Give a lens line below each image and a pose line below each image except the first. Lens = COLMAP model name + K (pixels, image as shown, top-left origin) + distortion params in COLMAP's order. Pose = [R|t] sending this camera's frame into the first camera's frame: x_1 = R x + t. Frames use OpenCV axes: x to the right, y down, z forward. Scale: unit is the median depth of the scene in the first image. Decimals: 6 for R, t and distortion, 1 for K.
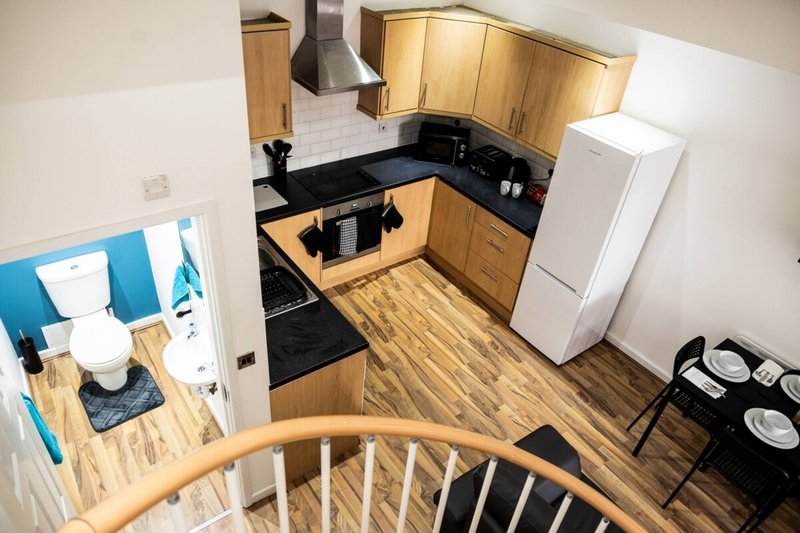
lens RADIAL K [[559.1, 0, 400.3], [0, 559.1, 270.1], [0, 0, 1]] dist [-0.005353, 0.006881]
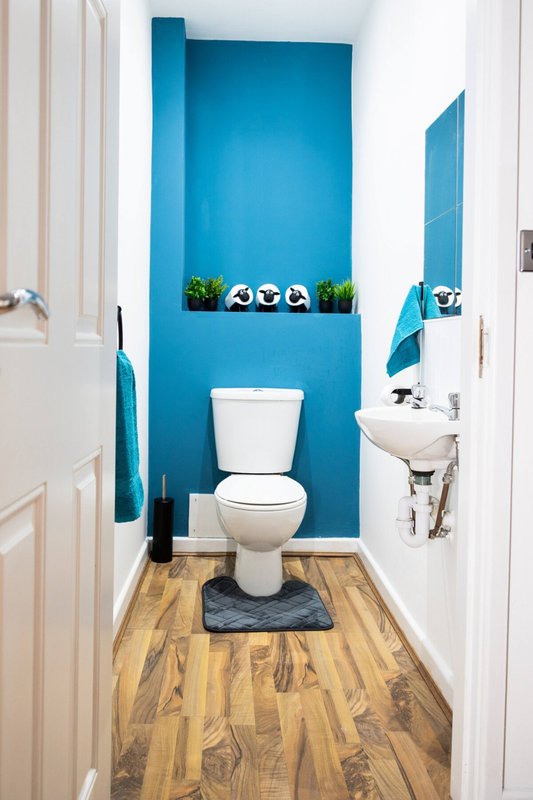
lens RADIAL K [[697.2, 0, 259.3], [0, 697.2, 398.9], [0, 0, 1]] dist [0.006214, 0.000476]
pose [[0.835497, -0.053258, -0.546908, -0.121911], [-0.277465, 0.818198, -0.503553, 0.404378], [0.474297, 0.572465, 0.668825, 0.430927]]
